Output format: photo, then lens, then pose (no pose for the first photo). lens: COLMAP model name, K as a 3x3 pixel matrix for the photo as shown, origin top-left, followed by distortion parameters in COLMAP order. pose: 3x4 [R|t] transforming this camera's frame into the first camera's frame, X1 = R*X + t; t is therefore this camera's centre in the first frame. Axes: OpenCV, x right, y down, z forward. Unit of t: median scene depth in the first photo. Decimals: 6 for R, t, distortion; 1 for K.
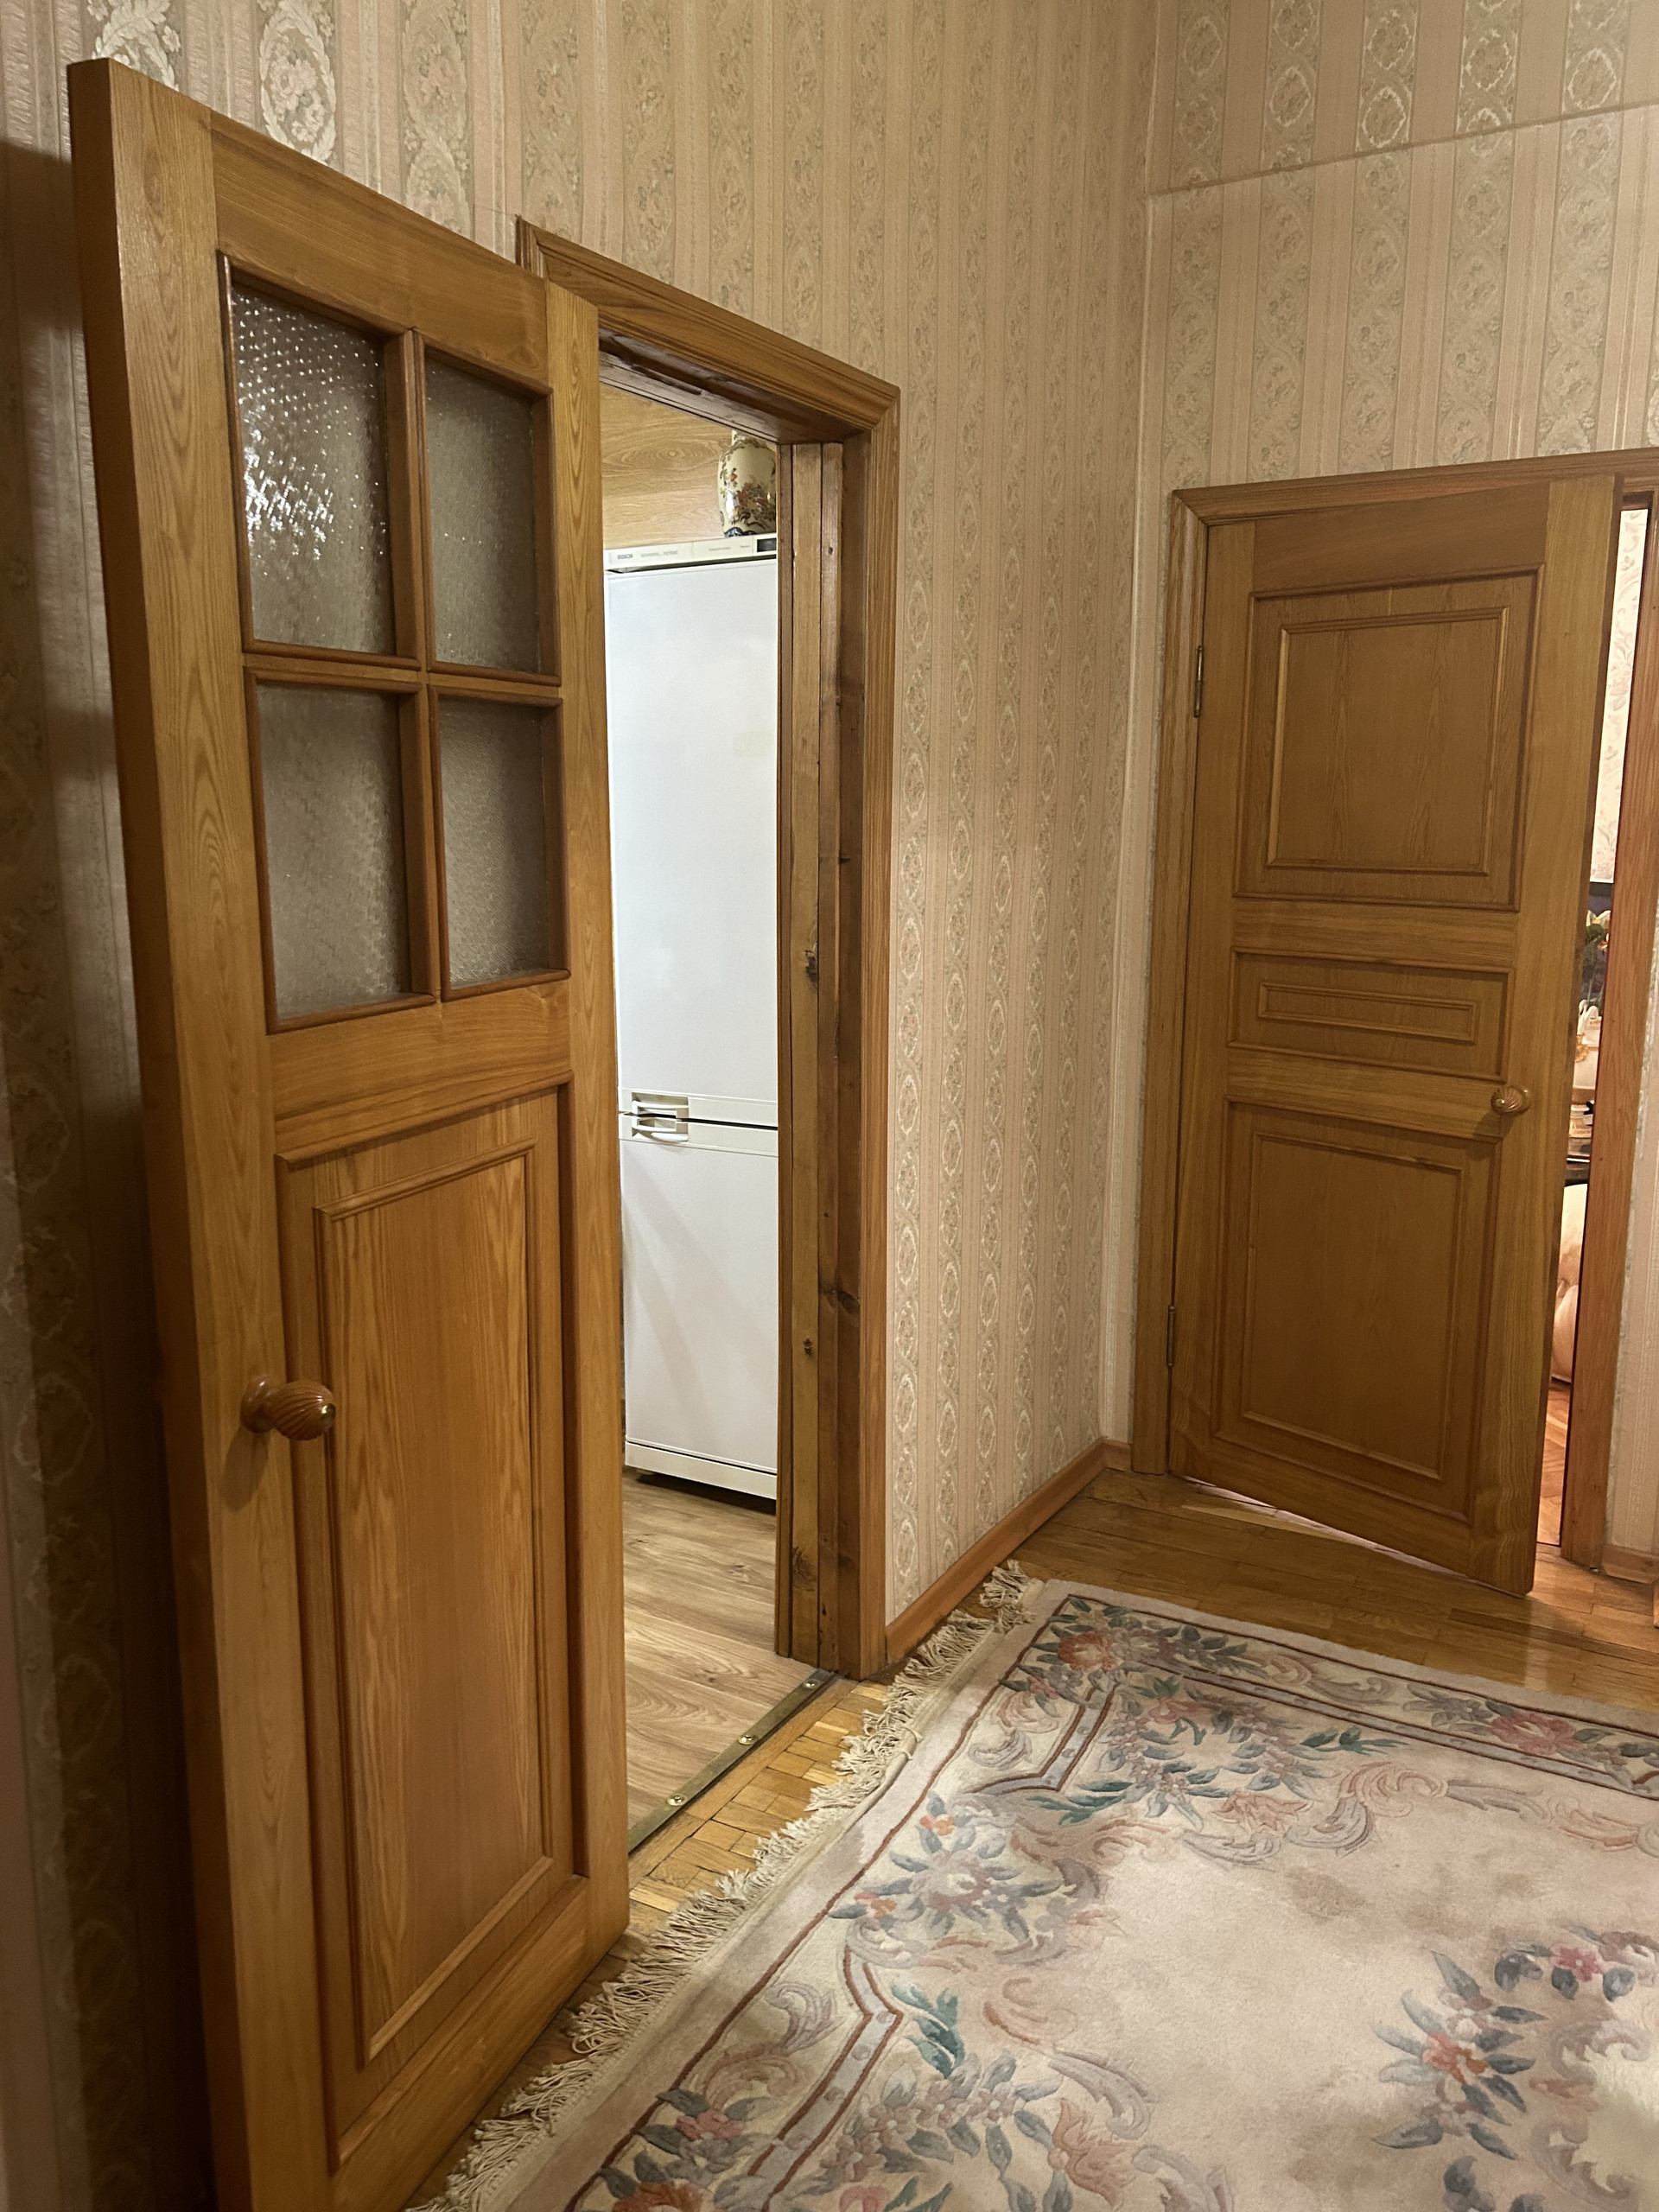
lens RADIAL K [[1669.4, 0, 826.7], [0, 1669.4, 1101.2], [0, 0, 1]] dist [0.047853, -0.053529]
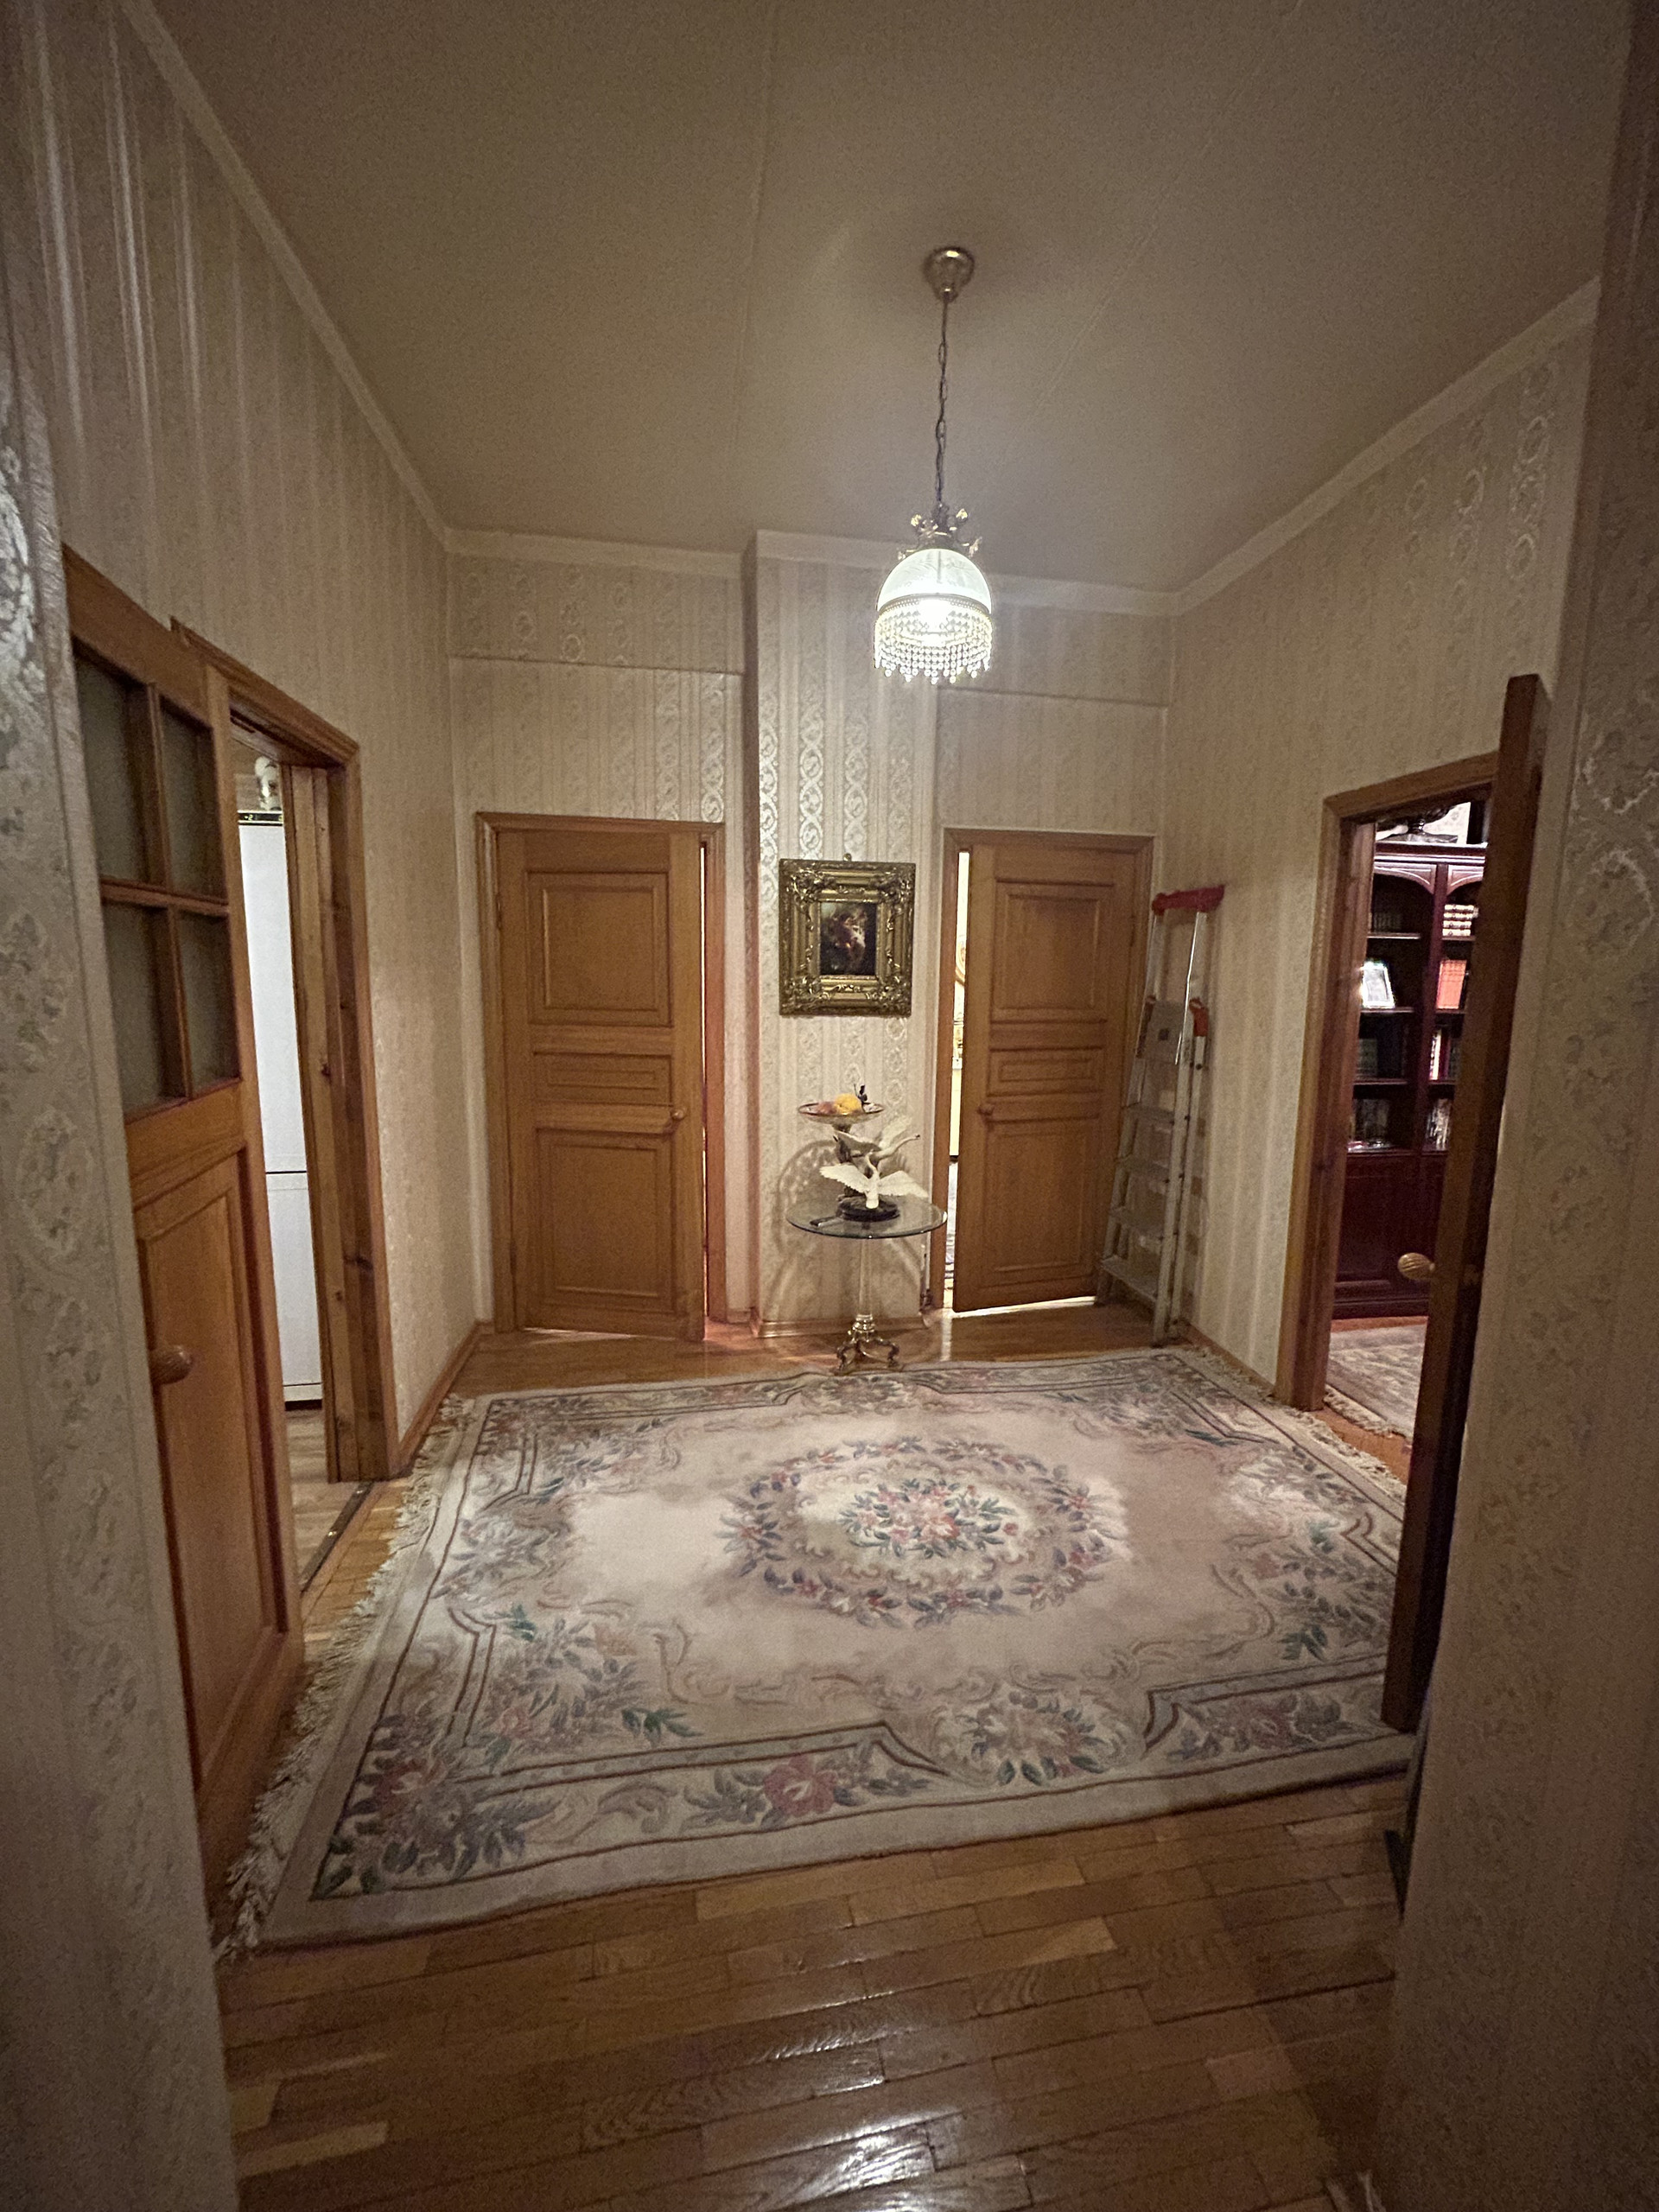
lens RADIAL K [[896.5, 0, 832.3], [0, 896.5, 1107.9], [0, 0, 1]] dist [-0.002926, 0.000310]
pose [[0.773664, -0.084671, 0.627913, -0.193668], [0.100511, 0.994883, 0.010314, -0.000253], [-0.625573, 0.055133, 0.778215, -0.028619]]
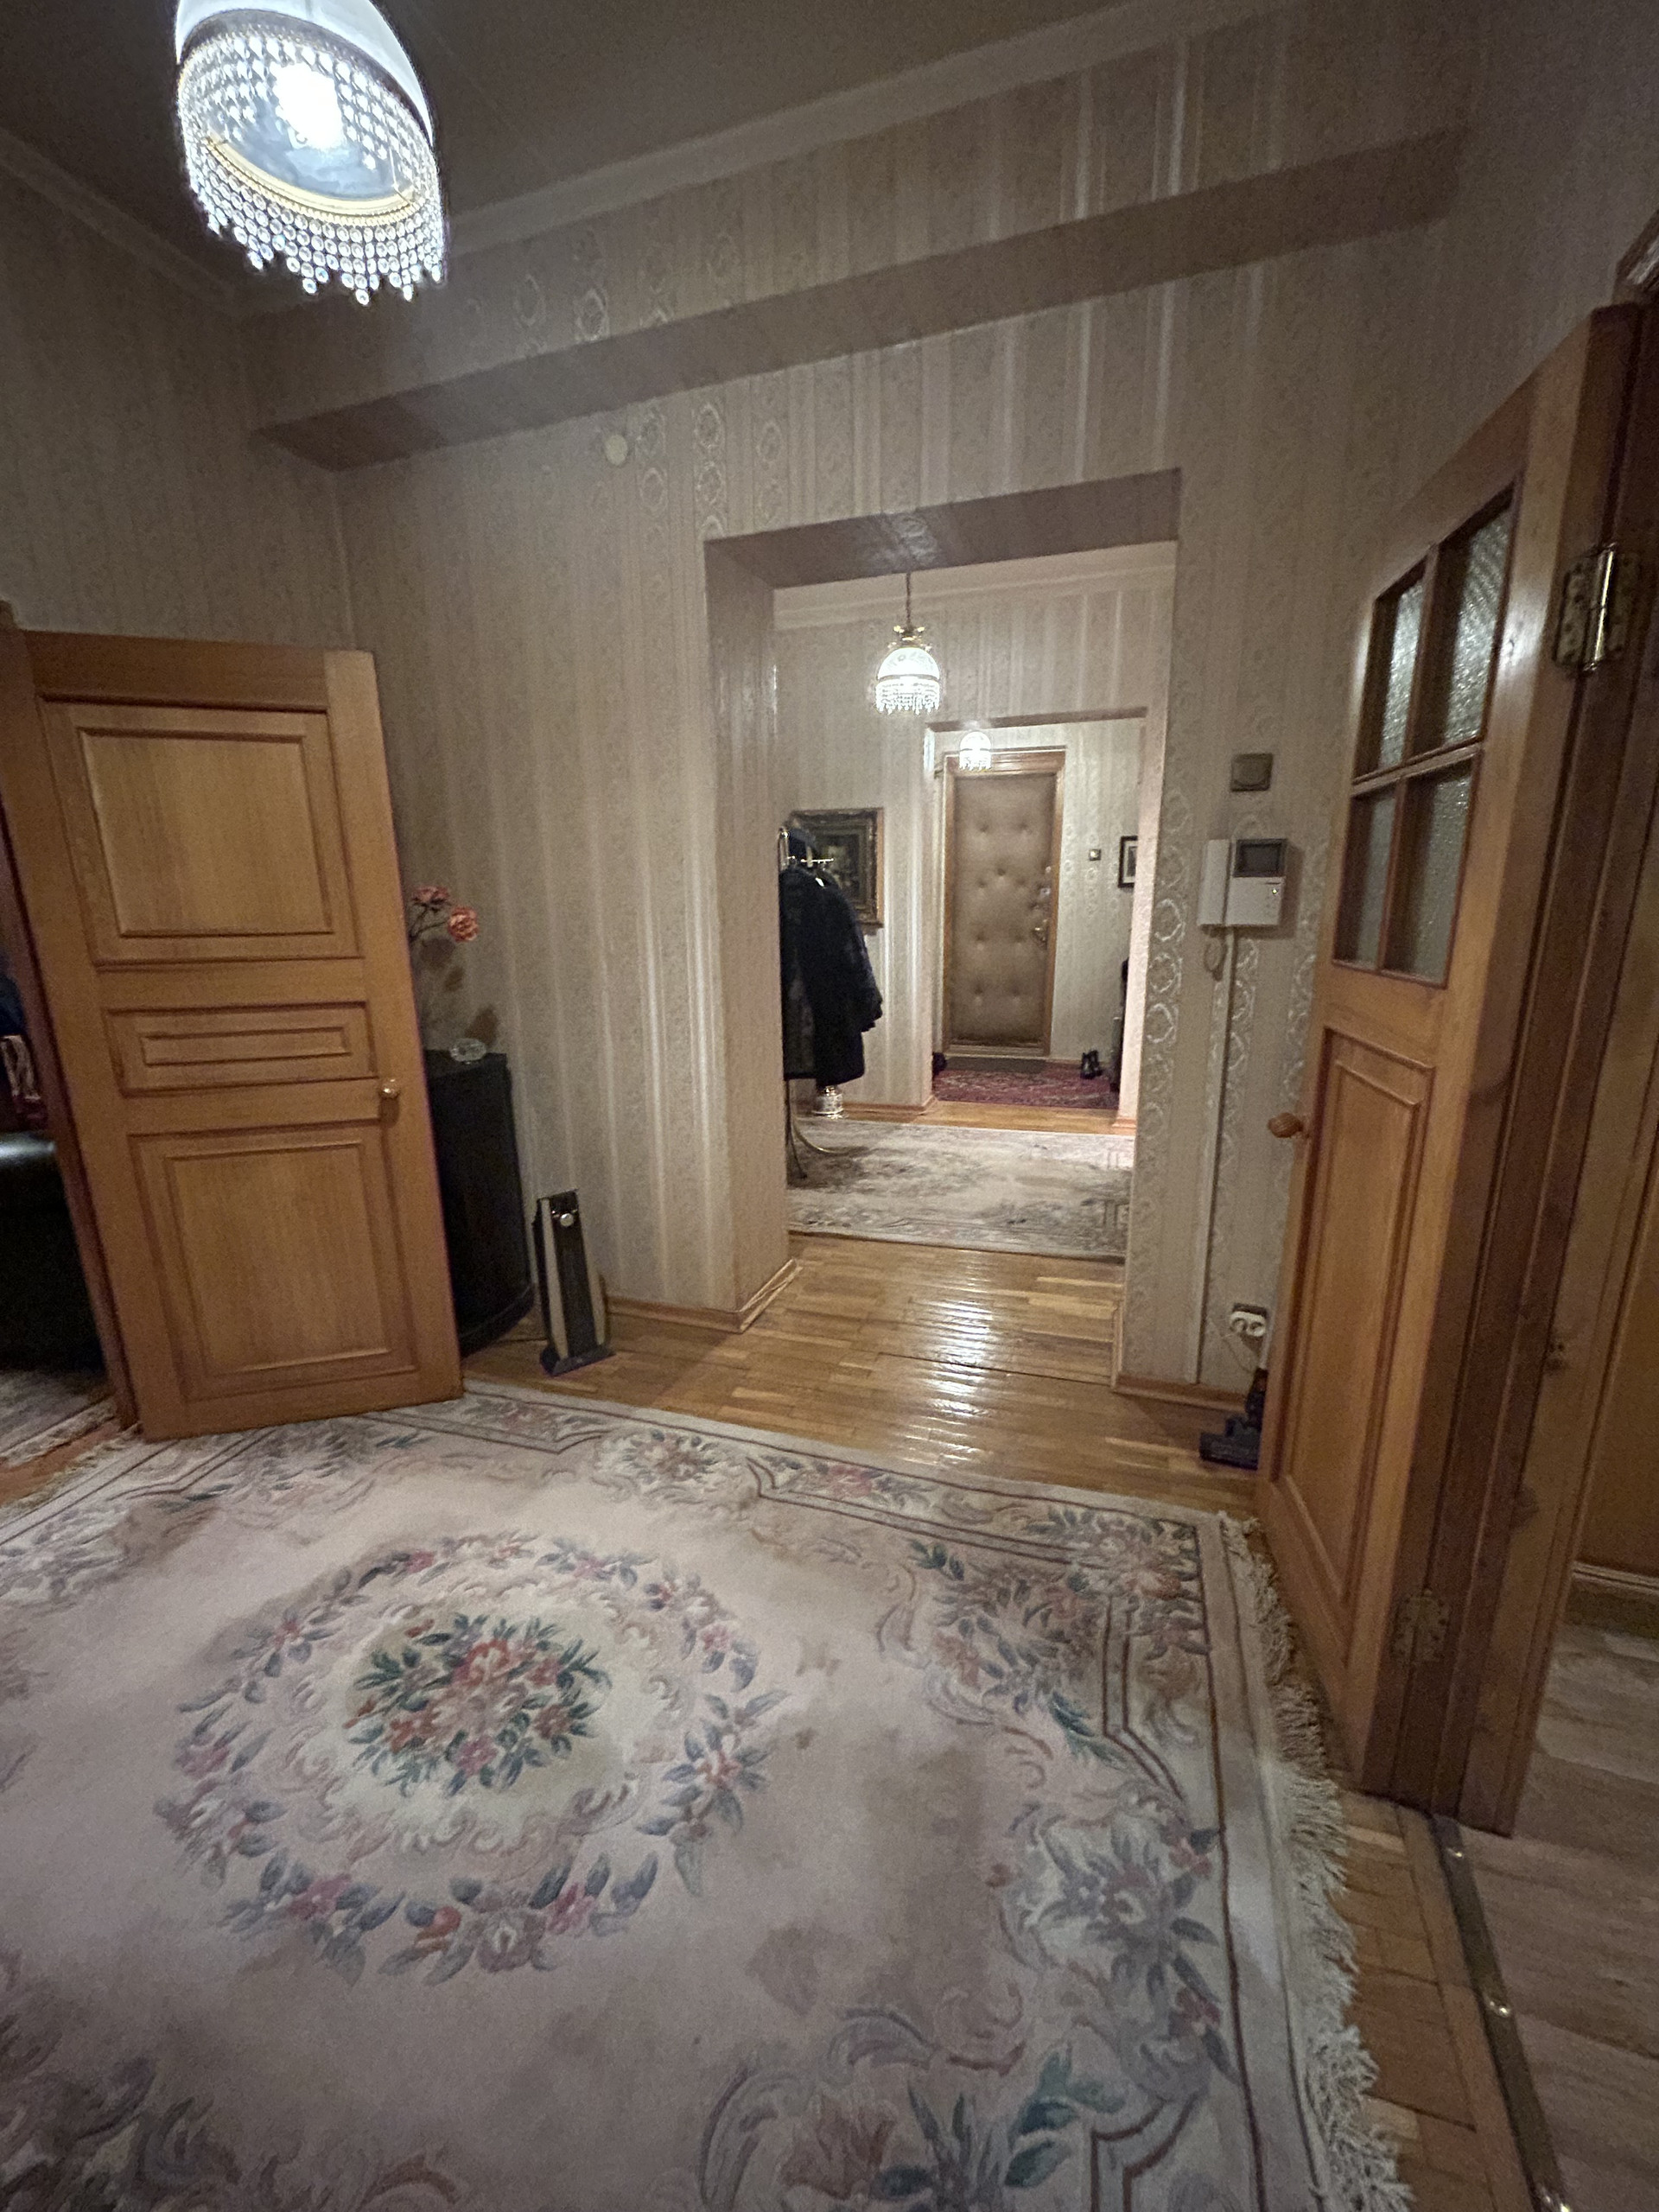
lens RADIAL K [[896.5, 0, 824.5], [0, 896.5, 1107.6], [0, 0, 1]] dist [-0.002926, 0.000310]
pose [[-0.983890, 0.053670, -0.170531, 0.299010], [-0.018455, 0.918288, 0.395482, -0.180496], [0.177822, 0.392258, -0.902504, 1.145225]]
